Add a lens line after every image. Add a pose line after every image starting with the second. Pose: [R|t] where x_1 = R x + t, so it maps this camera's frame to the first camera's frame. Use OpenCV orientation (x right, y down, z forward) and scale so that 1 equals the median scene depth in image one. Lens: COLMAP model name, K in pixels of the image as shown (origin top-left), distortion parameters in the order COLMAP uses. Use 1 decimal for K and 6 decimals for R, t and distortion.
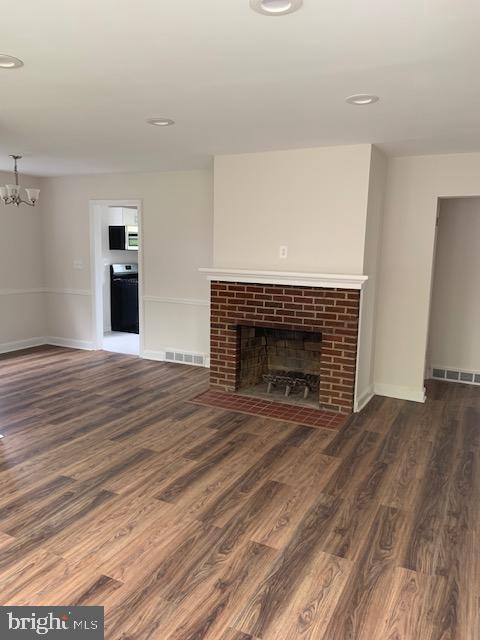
lens RADIAL K [[486.3, 0, 240.0], [0, 486.3, 320.0], [0, 0, 1]] dist [0.034867, -0.002104]
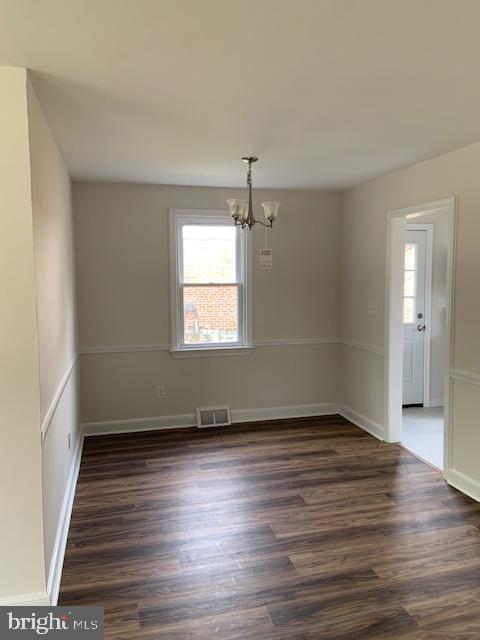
lens RADIAL K [[486.3, 0, 240.0], [0, 486.3, 320.0], [0, 0, 1]] dist [0.034867, -0.002104]
pose [[0.657594, 0.041176, -0.752246, 0.061342], [-0.080726, 0.996608, -0.016017, -0.086668], [0.749035, 0.071259, 0.658687, 0.513726]]
